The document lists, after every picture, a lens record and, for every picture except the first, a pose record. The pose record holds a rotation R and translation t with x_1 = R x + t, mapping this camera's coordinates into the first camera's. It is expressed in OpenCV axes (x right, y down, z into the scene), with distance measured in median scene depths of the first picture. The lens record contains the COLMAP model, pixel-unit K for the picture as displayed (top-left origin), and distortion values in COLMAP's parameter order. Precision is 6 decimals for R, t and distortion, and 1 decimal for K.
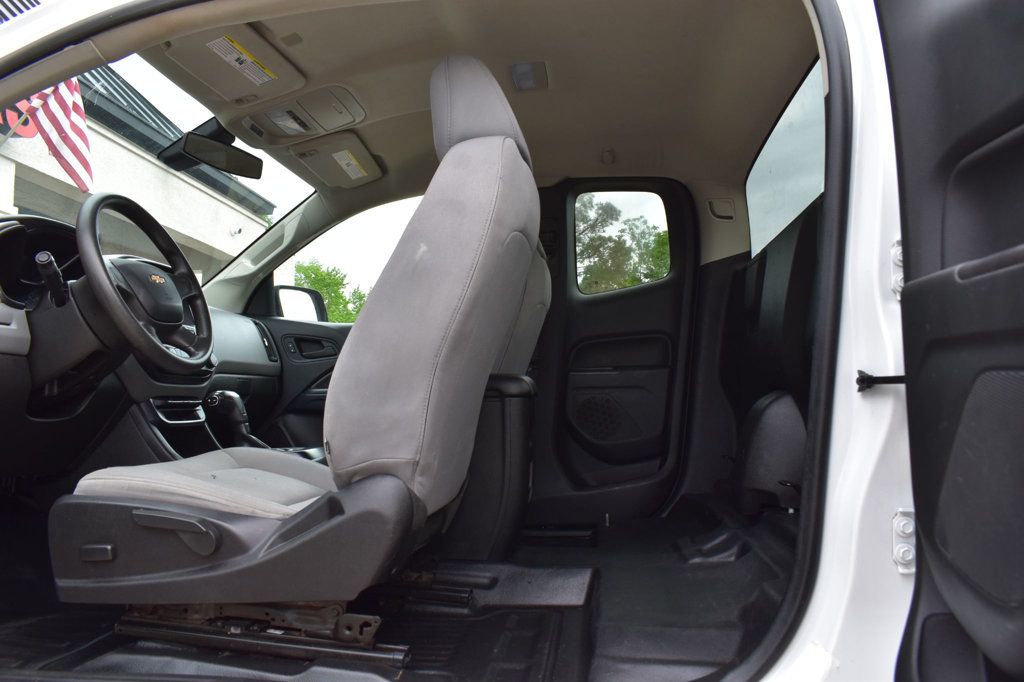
lens RADIAL K [[792.0, 0, 516.5], [0, 792.0, 336.7], [0, 0, 1]] dist [-0.100146, 0.016747]
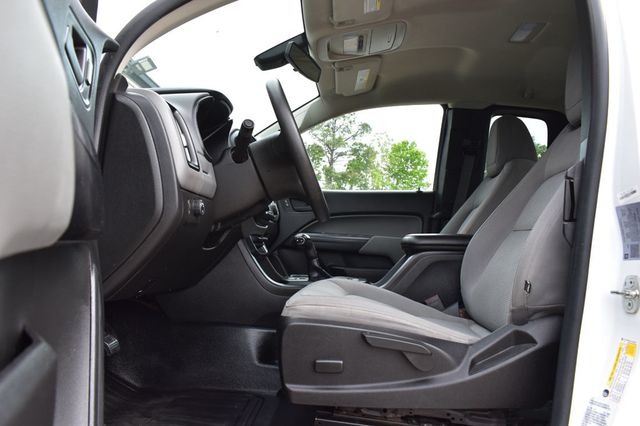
lens RADIAL K [[495.0, 0, 319.7], [0, 495.0, 217.0], [0, 0, 1]] dist [-0.100146, 0.016747]
pose [[0.995414, 0.077850, 0.055598, -0.319194], [-0.079521, 0.996426, 0.028500, 0.009878], [-0.053181, -0.032790, 0.998046, 0.107317]]
